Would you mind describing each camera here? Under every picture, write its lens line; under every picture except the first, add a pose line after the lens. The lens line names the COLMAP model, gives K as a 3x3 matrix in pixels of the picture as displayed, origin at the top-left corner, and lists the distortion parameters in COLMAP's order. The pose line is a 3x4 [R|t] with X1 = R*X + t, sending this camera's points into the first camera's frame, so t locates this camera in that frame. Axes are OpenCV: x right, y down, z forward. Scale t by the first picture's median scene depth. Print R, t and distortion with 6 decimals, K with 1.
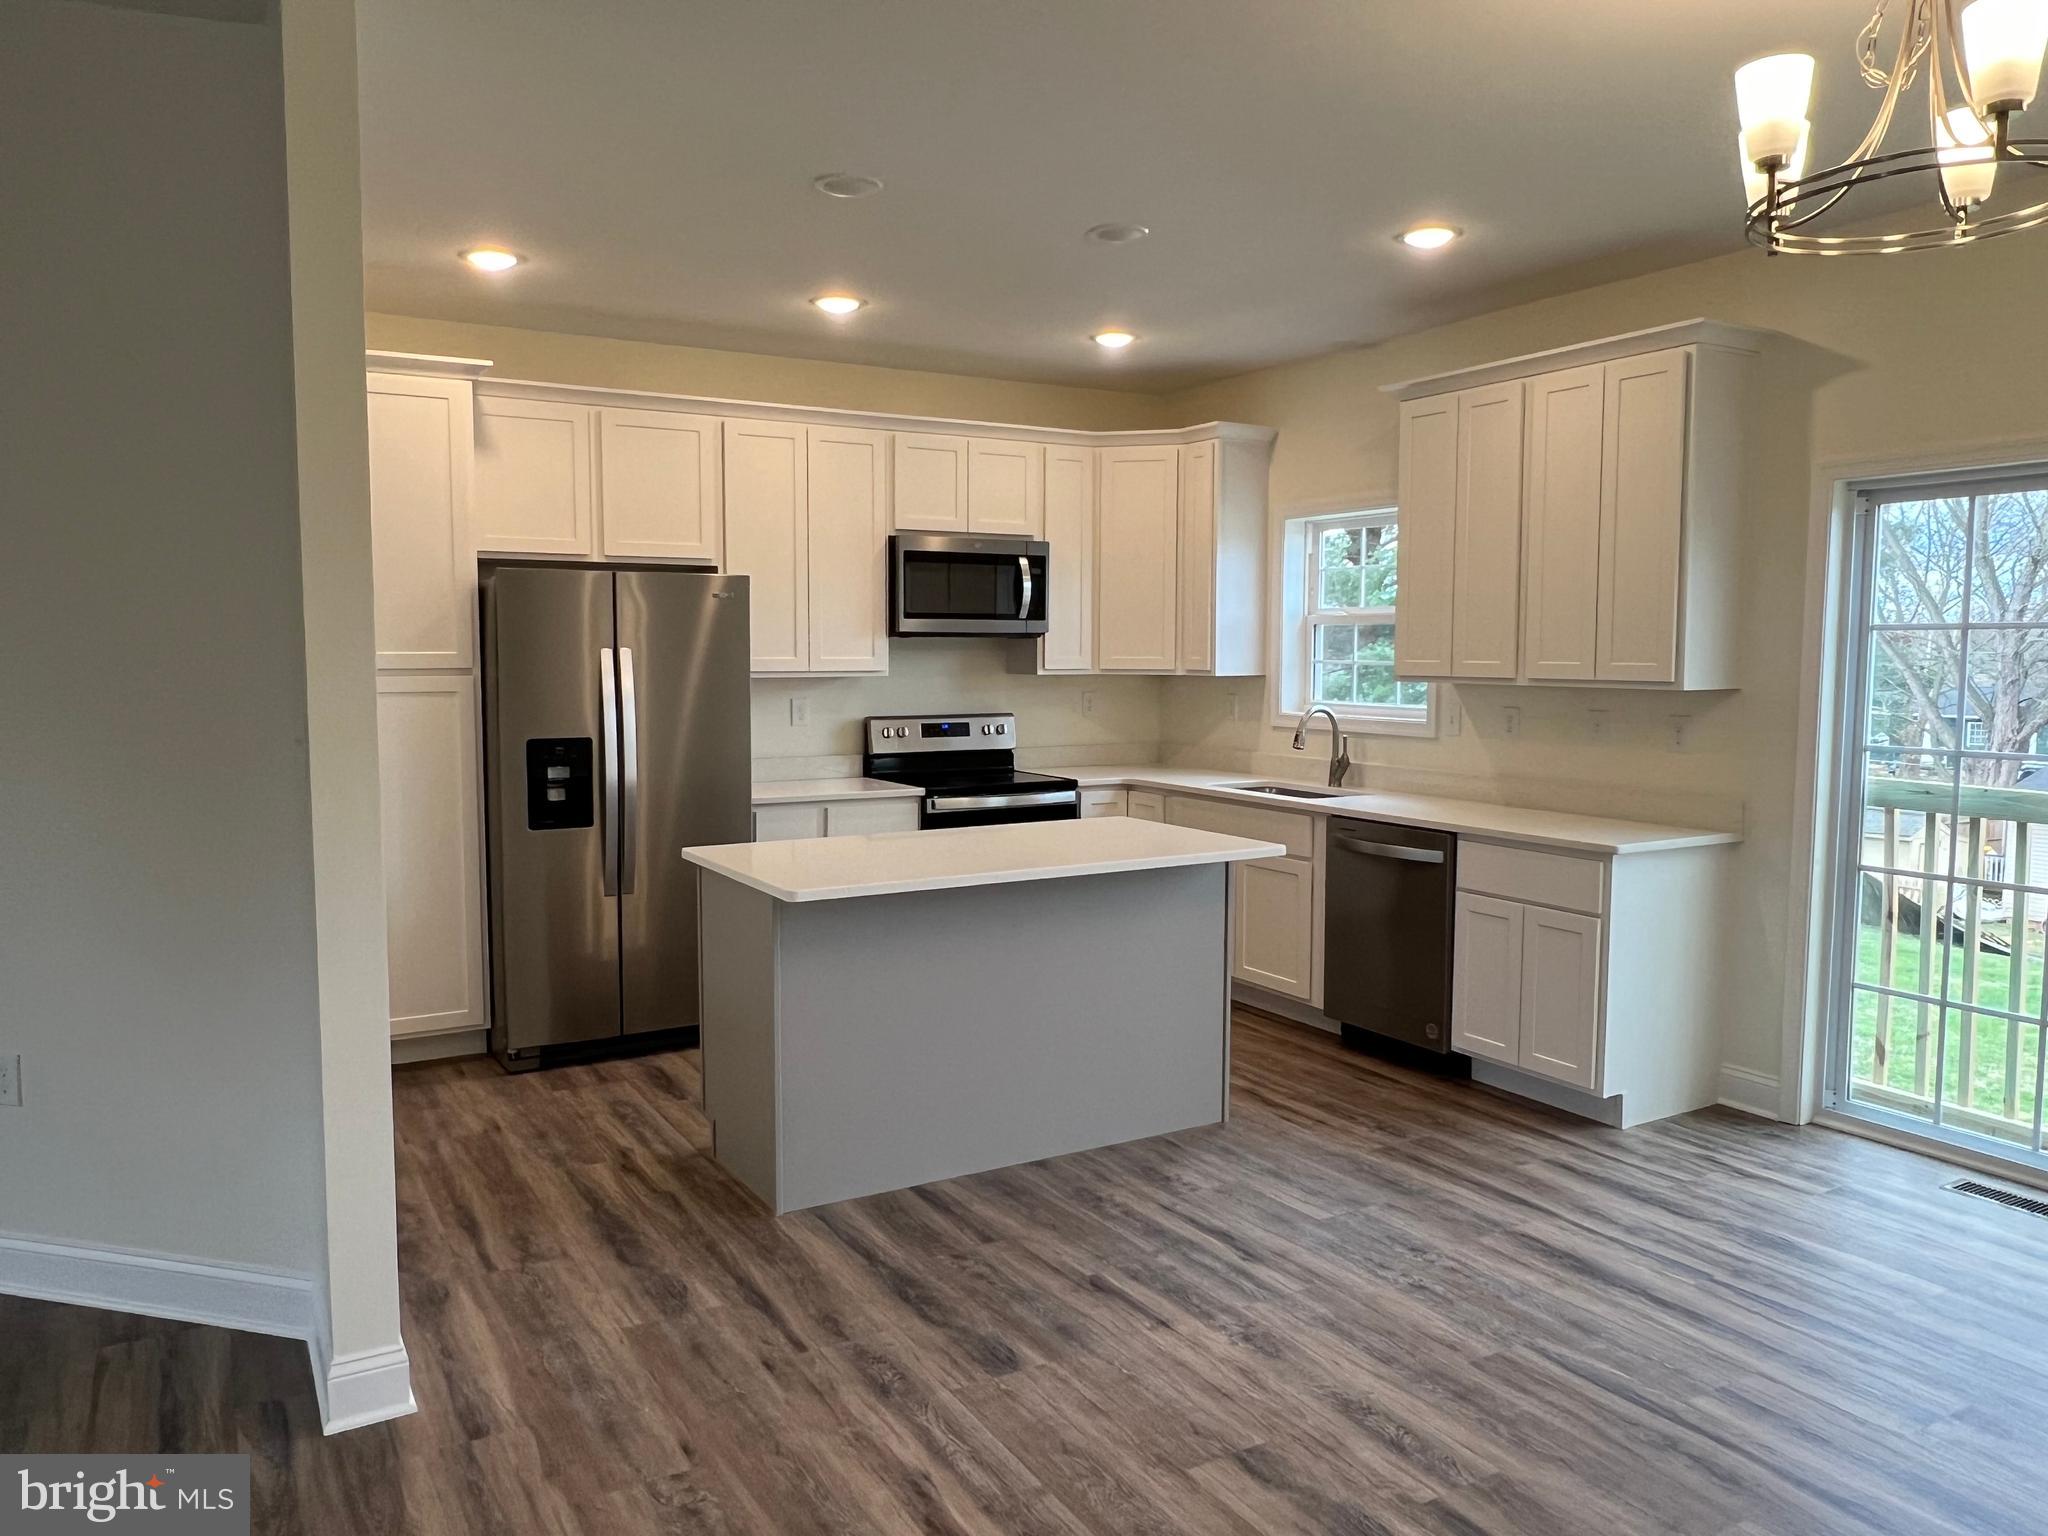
lens RADIAL K [[1426.8, 0, 997.5], [0, 1426.8, 764.8], [0, 0, 1]] dist [0.002728, -0.005924]
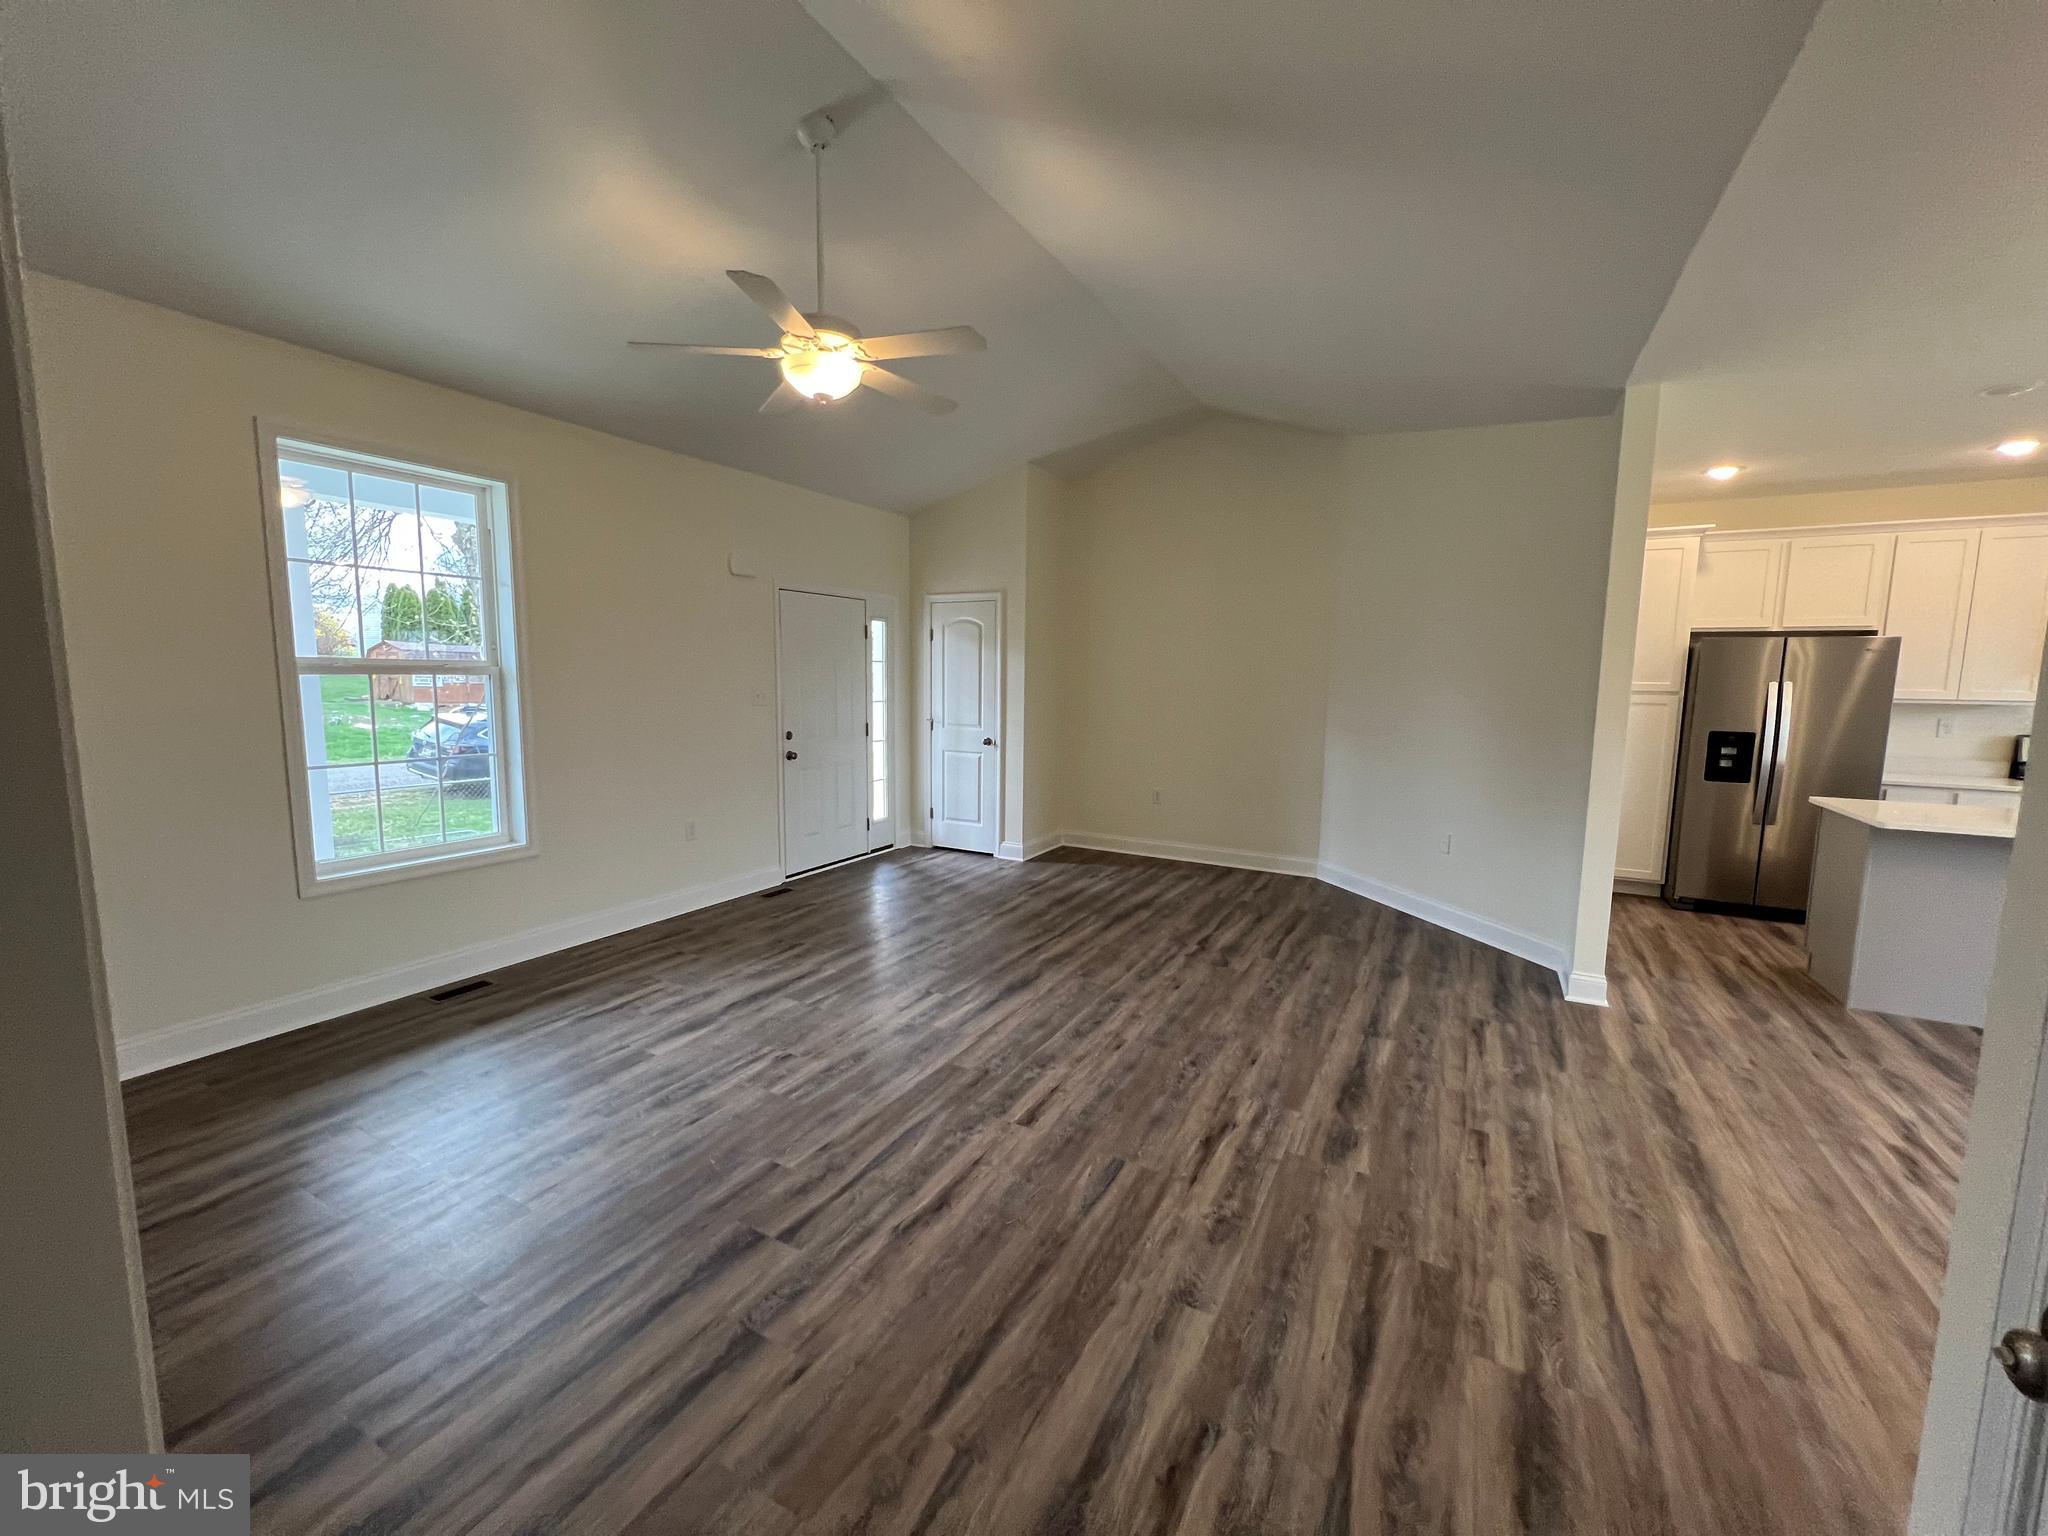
lens RADIAL K [[818.9, 0, 1014.4], [0, 818.9, 766.3], [0, 0, 1]] dist [-0.000982, 0.000248]
pose [[0.513967, 0.101559, -0.851777, 0.119517], [-0.081516, 0.994256, 0.069360, 0.029175], [0.853928, 0.033785, 0.519293, -0.331369]]
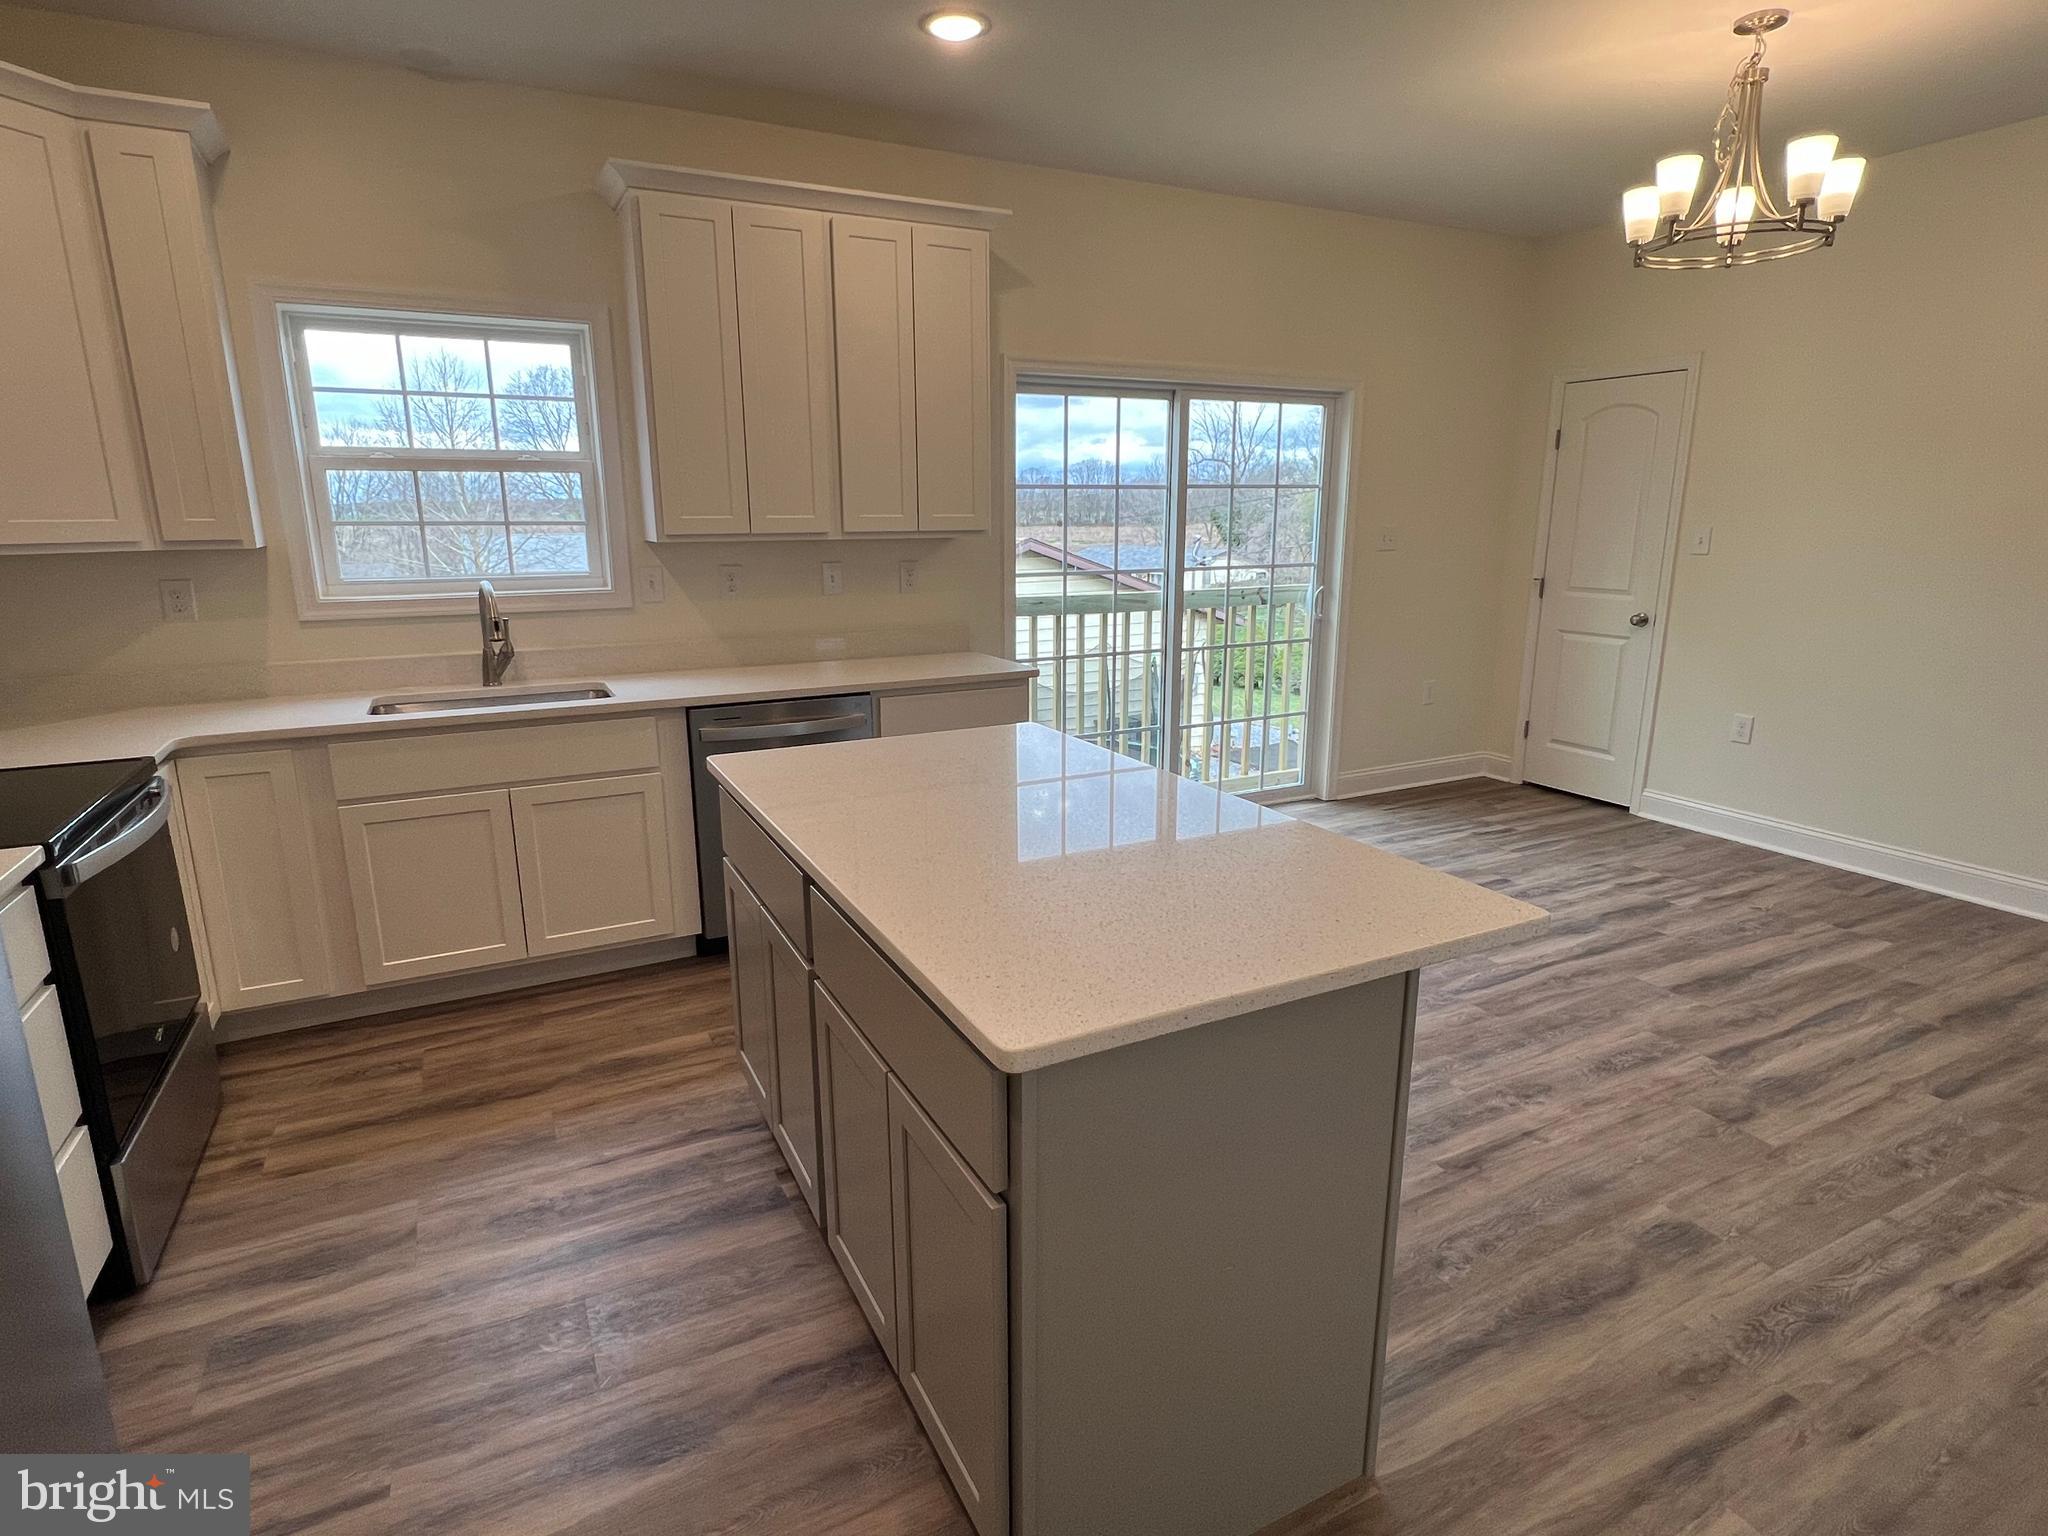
lens RADIAL K [[1075.2, 0, 1011.6], [0, 1075.2, 765.3], [0, 0, 1]] dist [-0.001281, 0.000643]
pose [[0.051227, -0.232304, 0.971293, -0.434652], [0.086856, 0.969921, 0.227395, -0.067925], [-0.994903, 0.072714, 0.069863, 0.904627]]
